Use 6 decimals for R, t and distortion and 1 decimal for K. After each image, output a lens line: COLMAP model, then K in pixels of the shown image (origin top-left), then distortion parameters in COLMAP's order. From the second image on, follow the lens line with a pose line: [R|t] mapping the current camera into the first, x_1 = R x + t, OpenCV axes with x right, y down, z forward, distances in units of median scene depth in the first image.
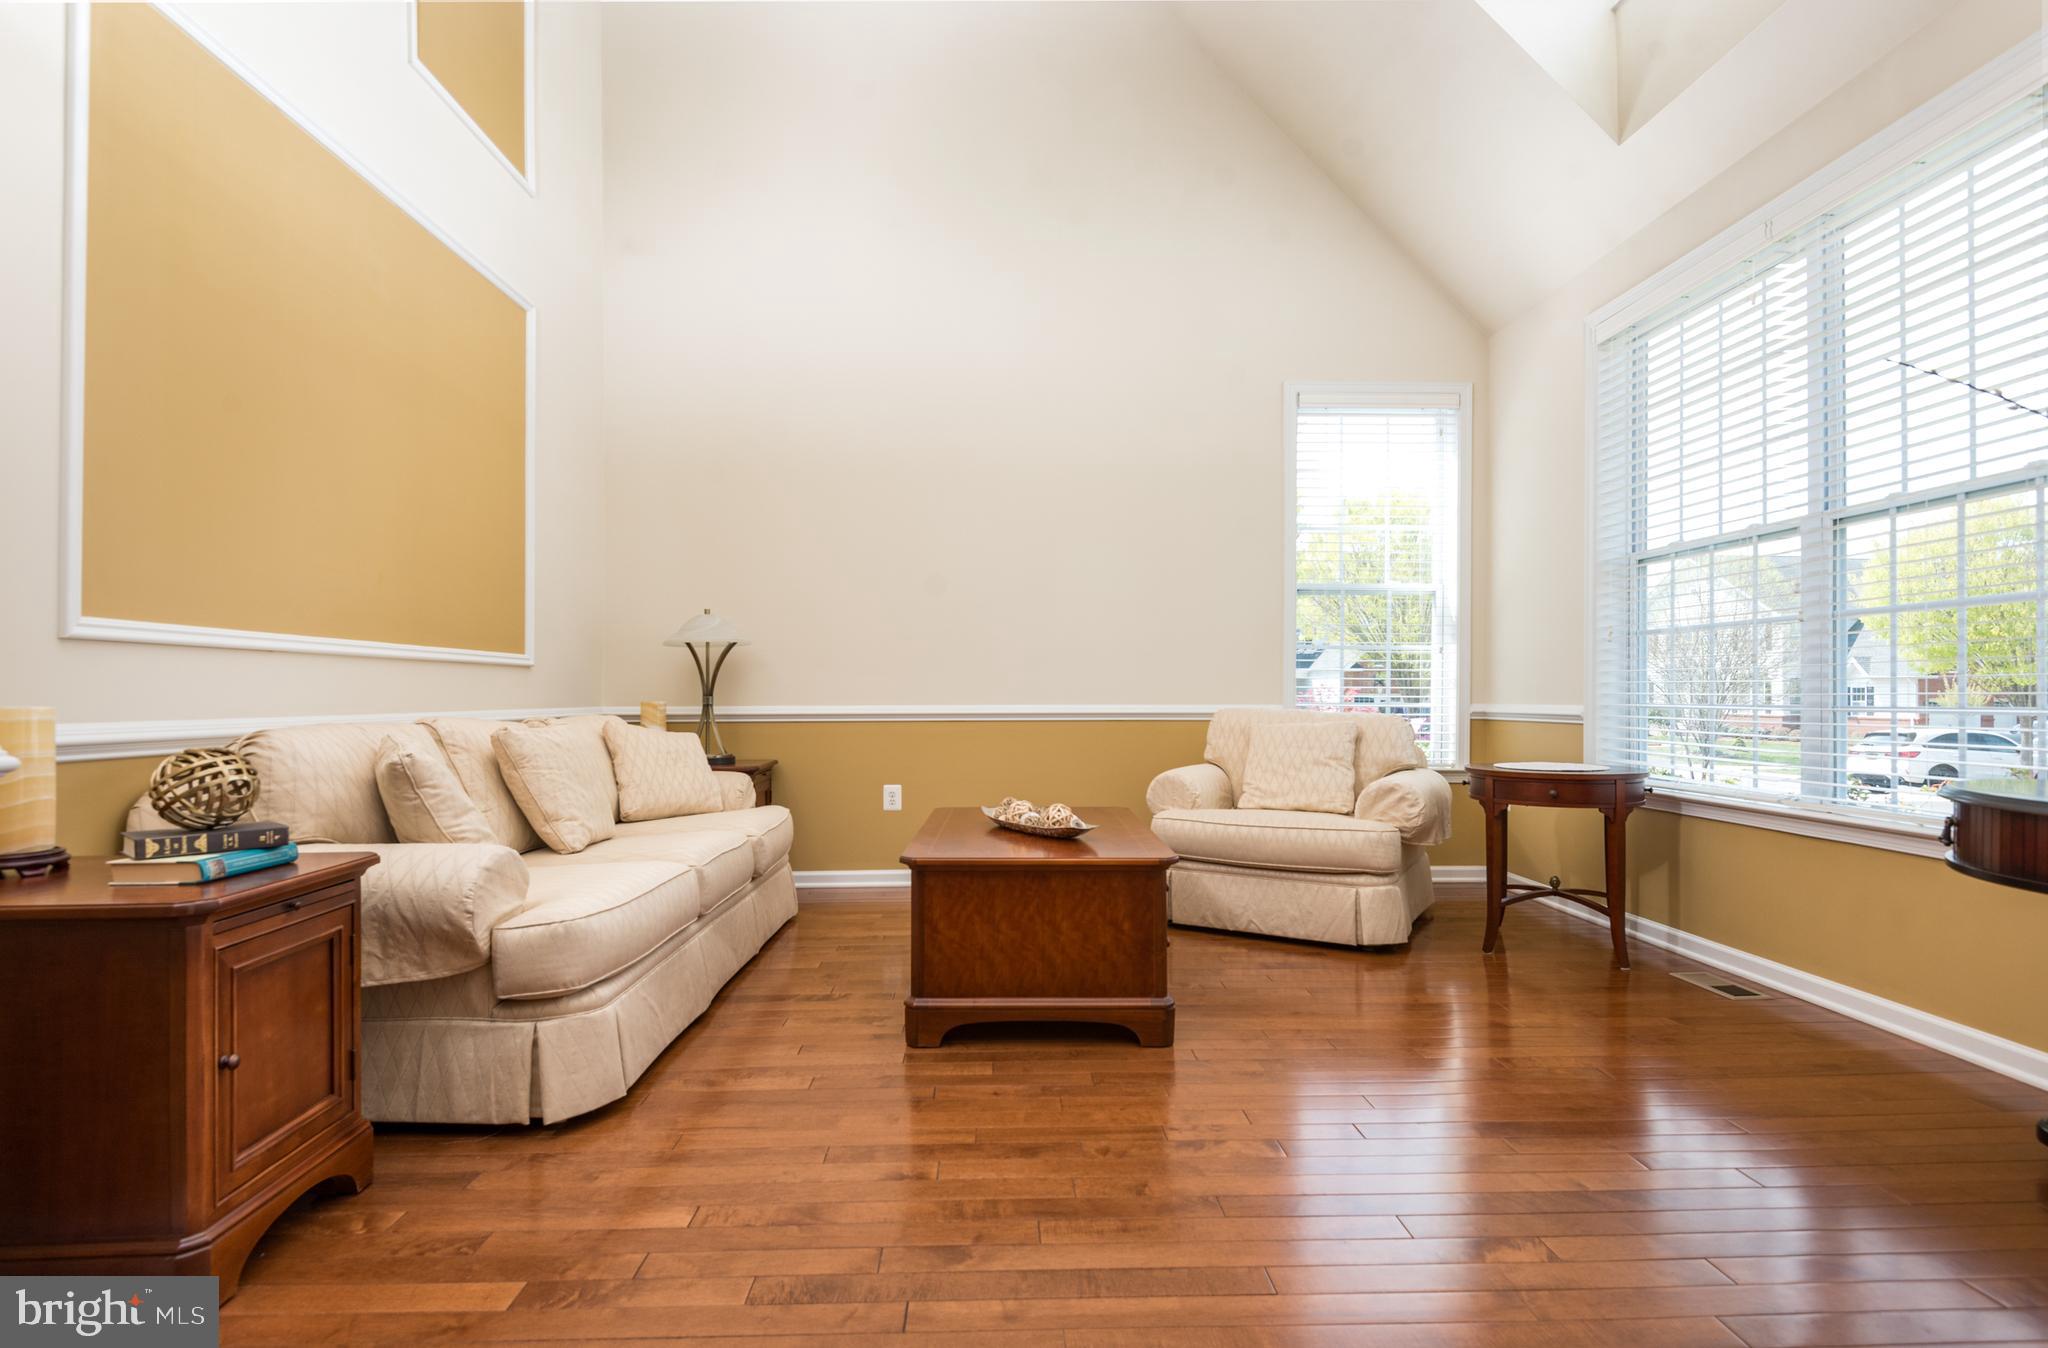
lens RADIAL K [[975.6, 0, 979.6], [0, 975.6, 693.7], [0, 0, 1]] dist [0.011638, -0.008201]
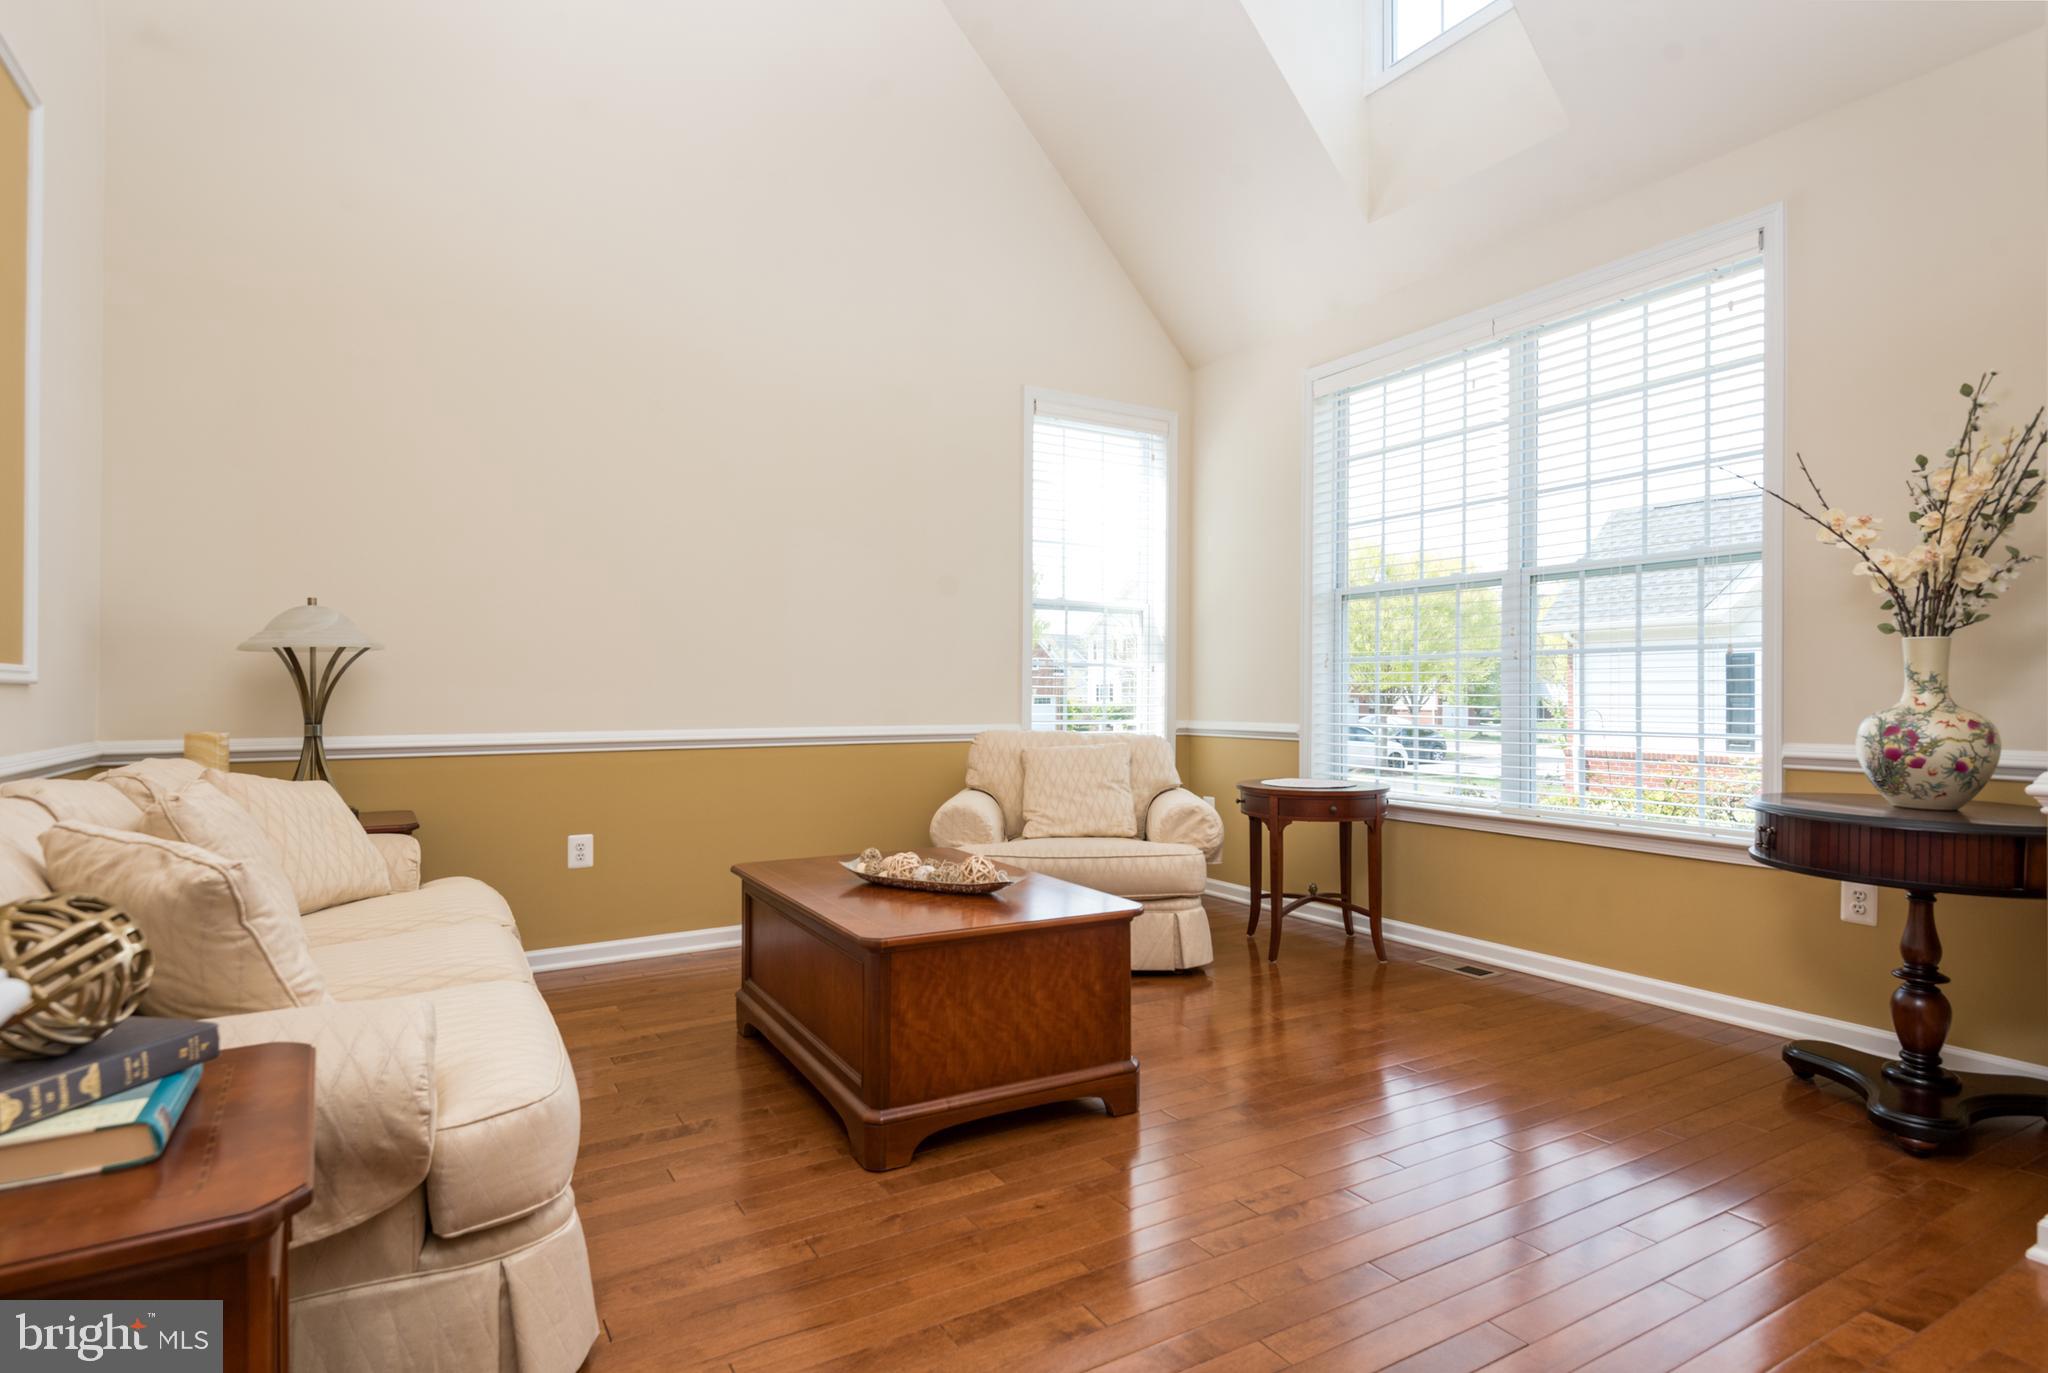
lens RADIAL K [[1083.3, 0, 1012.9], [0, 1083.3, 686.4], [0, 0, 1]] dist [0.013252, -0.008822]
pose [[0.871977, 0.003452, 0.489534, -0.312451], [-0.000692, 0.999983, -0.005819, -0.027766], [-0.489546, 0.004735, 0.871965, 0.117248]]
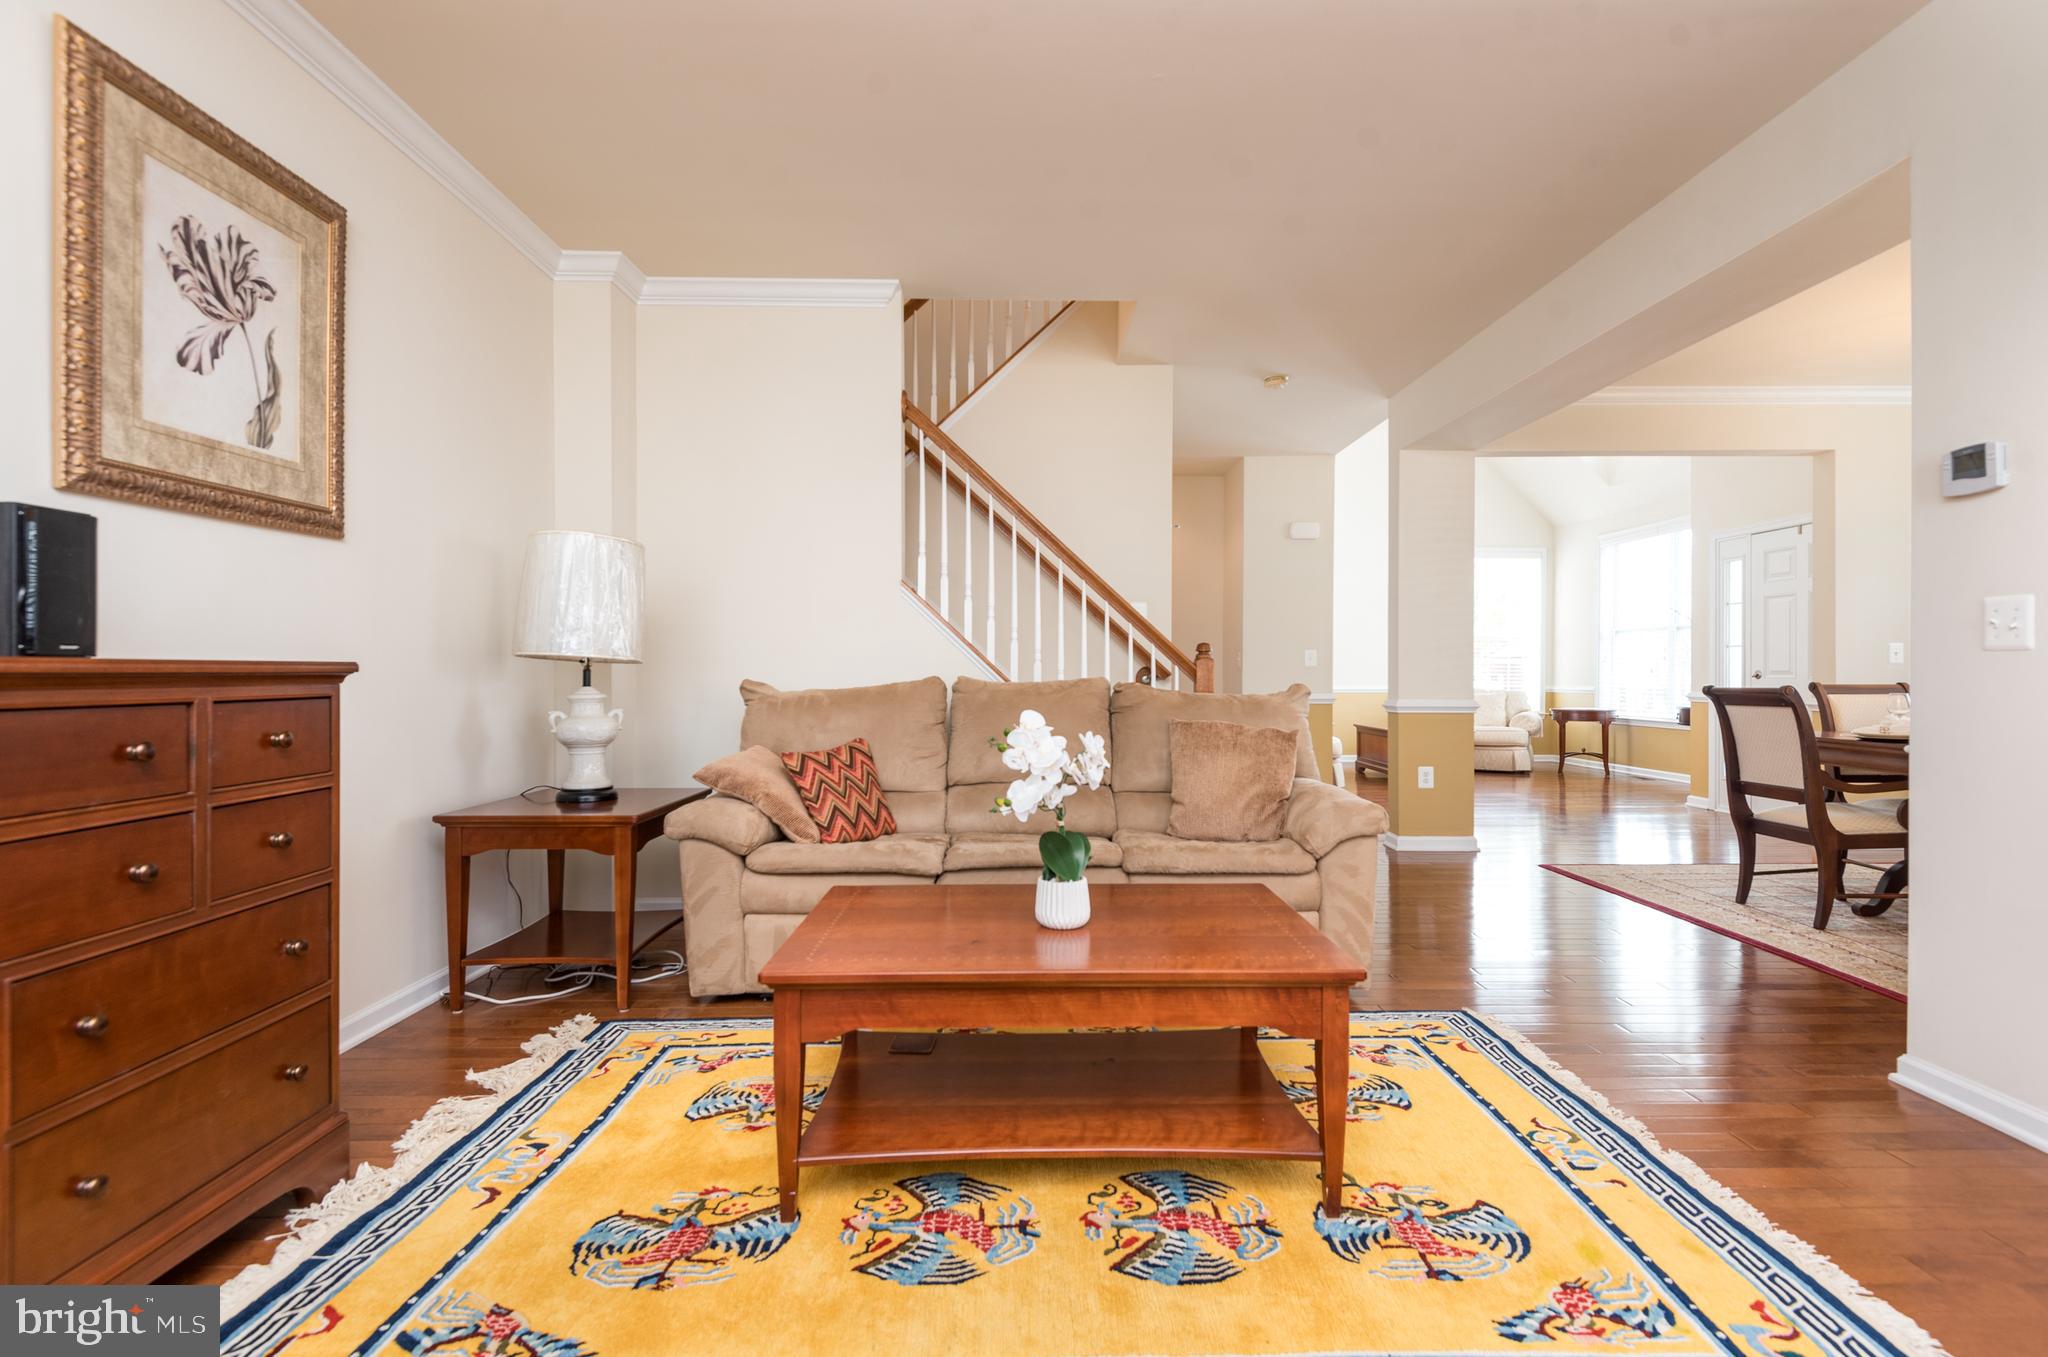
lens RADIAL K [[956.2, 0, 1021.8], [0, 956.2, 668.4], [0, 0, 1]] dist [0.025361, -0.010796]
pose [[0.999860, 0.004616, 0.016098, -1.118837], [-0.004531, 0.999975, -0.005354, -0.019107], [-0.016122, 0.005280, 0.999856, -1.817829]]
